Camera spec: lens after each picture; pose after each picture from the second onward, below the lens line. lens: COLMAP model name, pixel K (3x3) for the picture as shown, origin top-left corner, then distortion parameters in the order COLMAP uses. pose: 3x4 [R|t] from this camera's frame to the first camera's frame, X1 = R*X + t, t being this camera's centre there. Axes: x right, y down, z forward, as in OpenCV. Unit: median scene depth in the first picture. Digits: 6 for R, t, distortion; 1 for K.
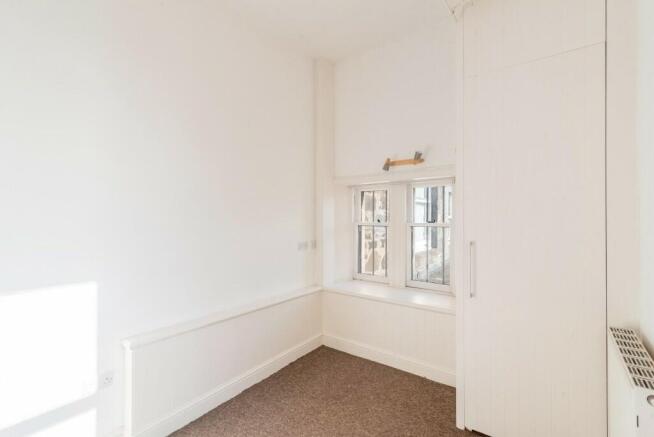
lens RADIAL K [[295.8, 0, 325.2], [0, 295.8, 221.7], [0, 0, 1]] dist [0.003399, 0.000454]
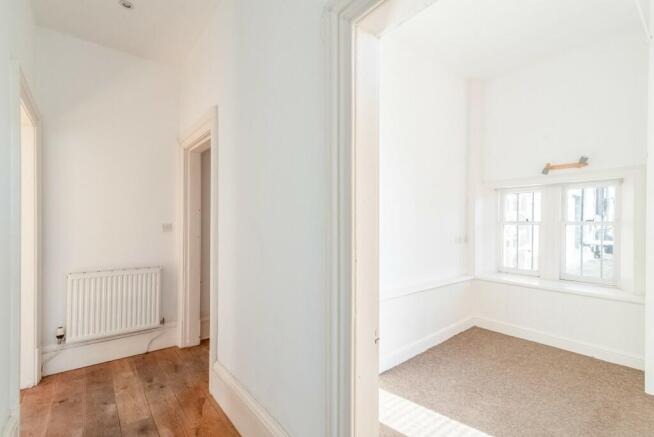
lens RADIAL K [[295.8, 0, 325.2], [0, 295.8, 221.7], [0, 0, 1]] dist [0.003399, 0.000454]
pose [[0.970087, 0.007596, -0.242639, -0.331777], [-0.011562, 0.999822, -0.014925, 0.035727], [0.242482, 0.017284, 0.970002, -0.300395]]
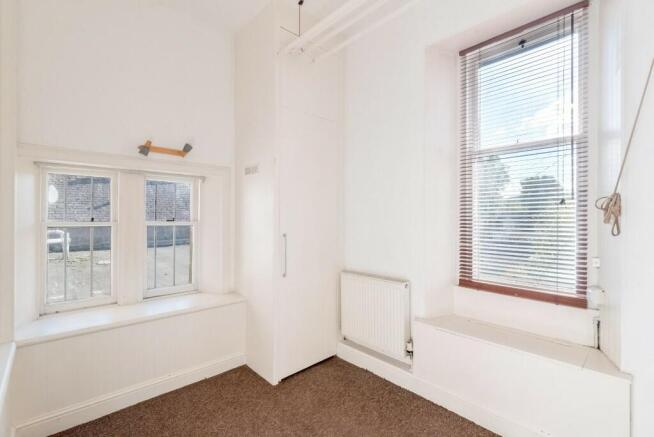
lens RADIAL K [[295.8, 0, 325.2], [0, 295.8, 221.7], [0, 0, 1]] dist [0.003399, 0.000454]
pose [[0.177984, -0.004741, 0.984022, -0.485389], [0.007655, 0.999965, 0.003434, 0.006608], [-0.984004, 0.006921, 0.178014, 0.379894]]
